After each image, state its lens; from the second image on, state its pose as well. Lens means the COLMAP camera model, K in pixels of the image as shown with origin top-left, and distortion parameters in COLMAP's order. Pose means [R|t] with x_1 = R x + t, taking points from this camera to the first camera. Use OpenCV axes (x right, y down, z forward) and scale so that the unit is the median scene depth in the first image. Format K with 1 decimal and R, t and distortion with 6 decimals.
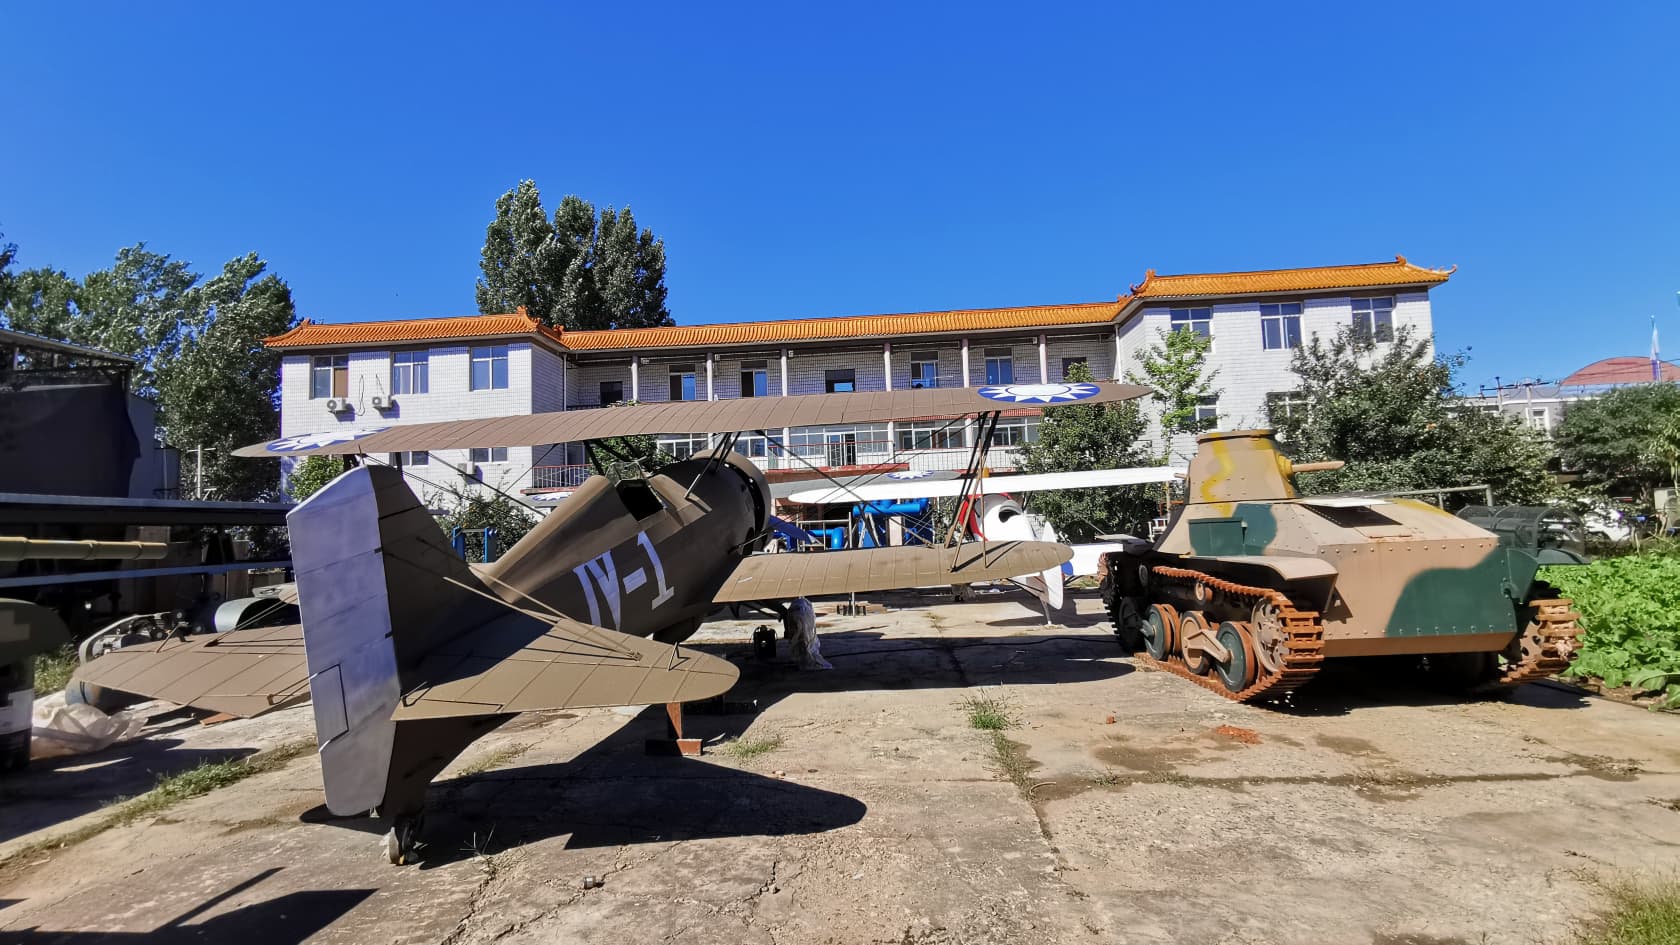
lens RADIAL K [[778.5, 0, 834.6], [0, 778.5, 479.4], [0, 0, 1]] dist [0.015834, -0.002361]
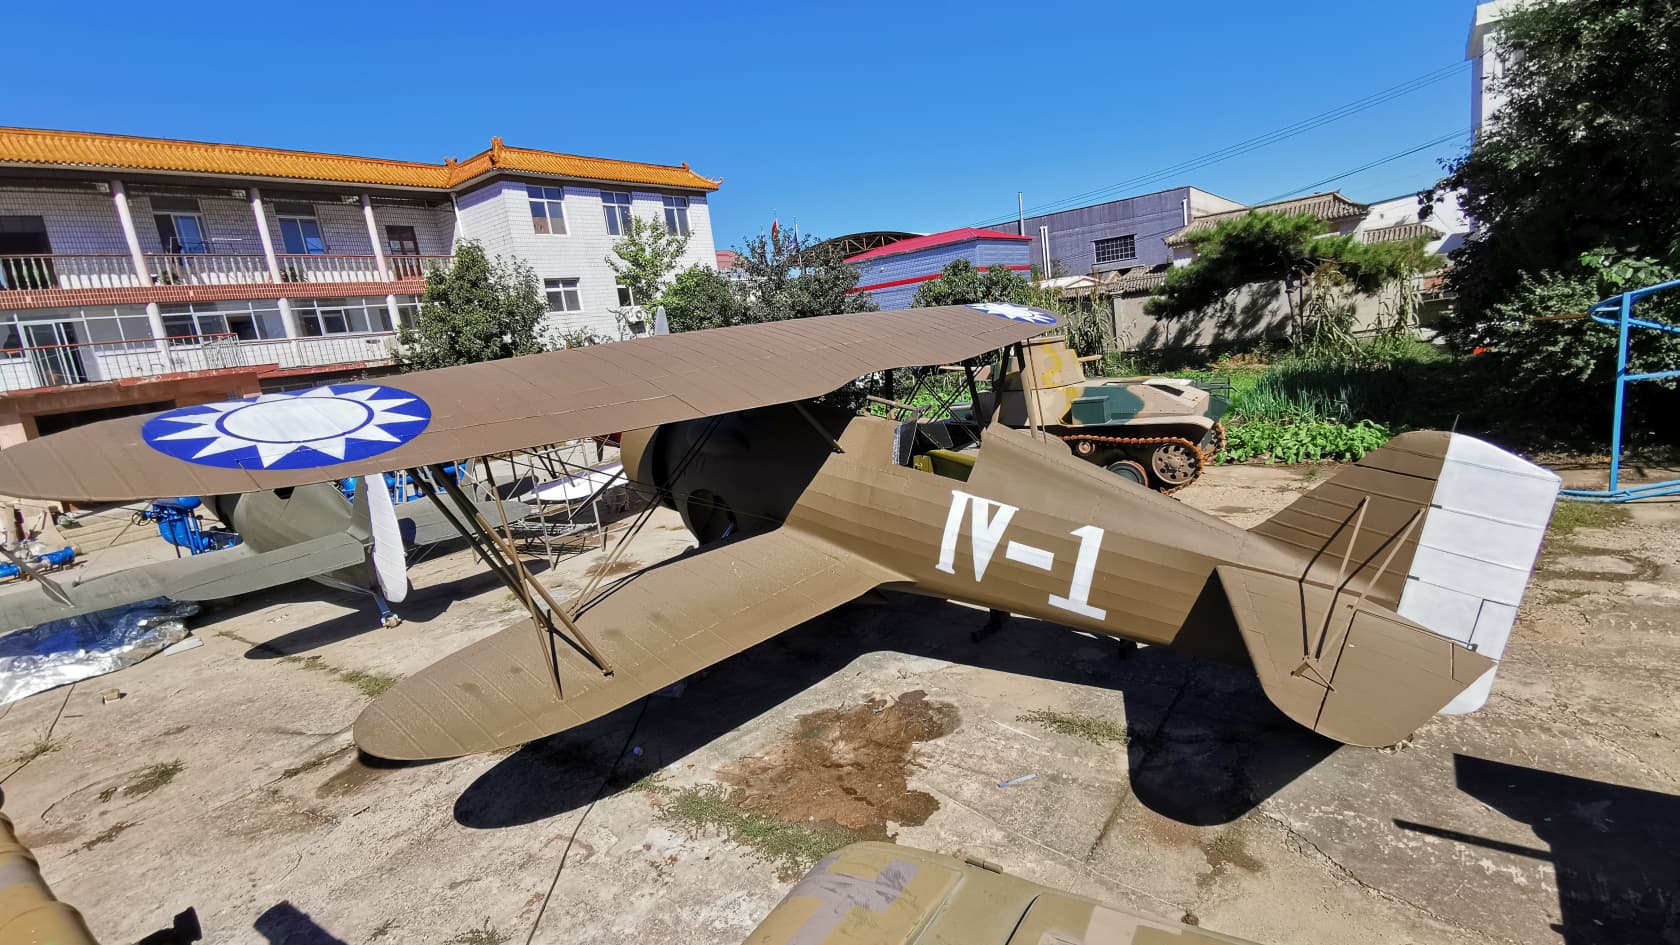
lens RADIAL K [[778.5, 0, 841.4], [0, 778.5, 477.1], [0, 0, 1]] dist [0.015834, -0.002361]
pose [[0.534780, -0.189273, 0.823520, -0.230077], [0.054697, 0.980301, 0.189787, -0.025070], [-0.843219, -0.056450, 0.534598, 0.129041]]
